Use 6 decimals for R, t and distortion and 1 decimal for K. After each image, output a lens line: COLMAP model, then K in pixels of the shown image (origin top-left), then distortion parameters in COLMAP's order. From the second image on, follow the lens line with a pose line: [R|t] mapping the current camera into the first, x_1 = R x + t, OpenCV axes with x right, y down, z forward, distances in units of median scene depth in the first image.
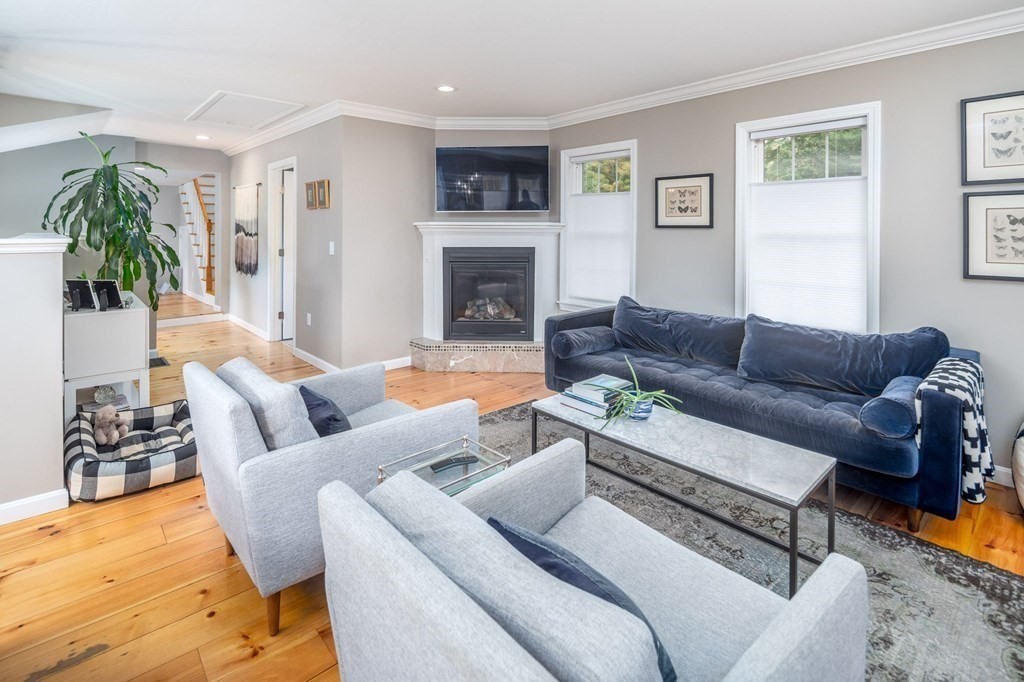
lens RADIAL K [[507.3, 0, 509.3], [0, 507.3, 230.9], [0, 0, 1]] dist [-0.001710, -0.000773]
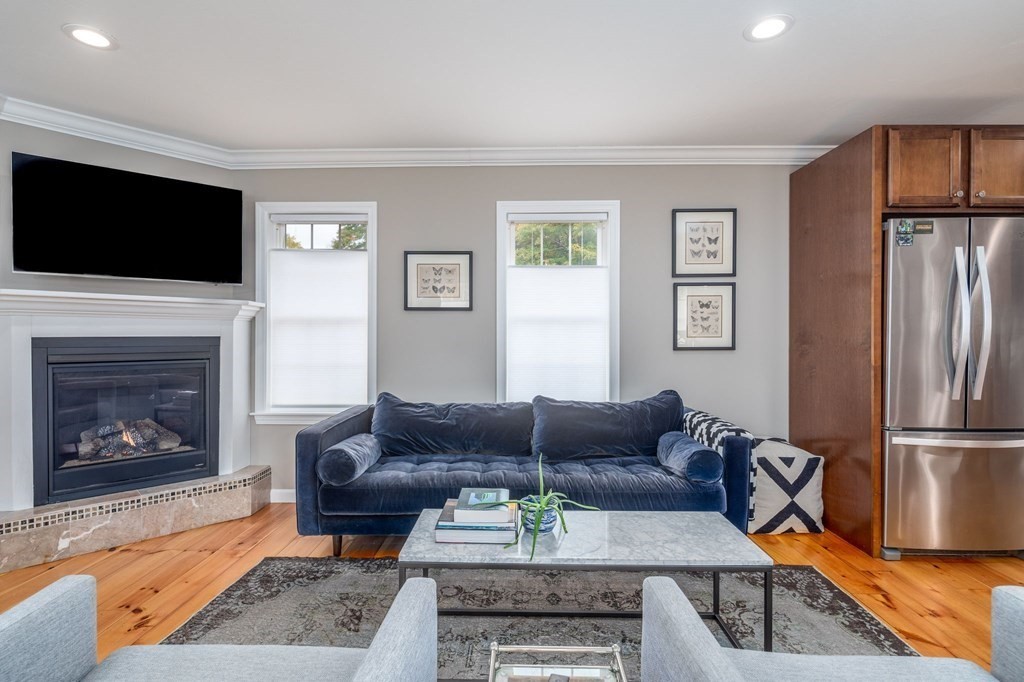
lens RADIAL K [[505.4, 0, 512.0], [0, 505.4, 341.0], [0, 0, 1]] dist [0.000368, -0.000166]
pose [[0.680503, -0.008678, 0.732694, -0.231731], [0.004149, 0.999959, 0.007990, 0.043993], [-0.732734, -0.002397, 0.680511, 0.326255]]
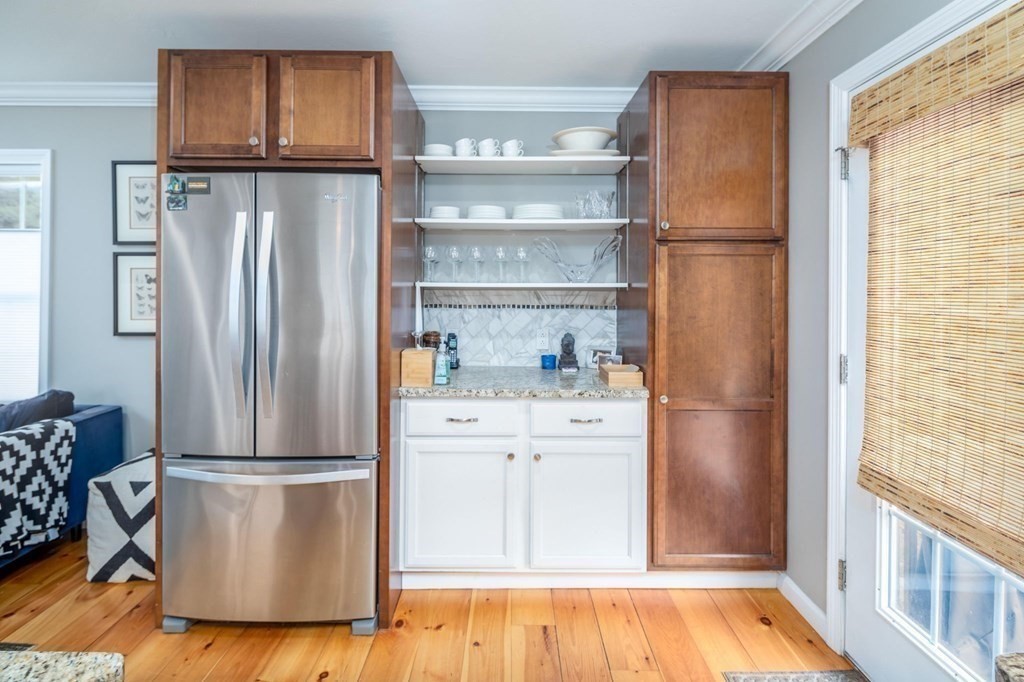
lens RADIAL K [[505.1, 0, 514.9], [0, 505.1, 289.1], [0, 0, 1]] dist [0.000084, -0.000131]
pose [[0.673472, 0.003318, 0.739205, 0.516307], [0.000209, 0.999989, -0.004678, 0.003361], [-0.739212, 0.003305, 0.673464, -0.213901]]
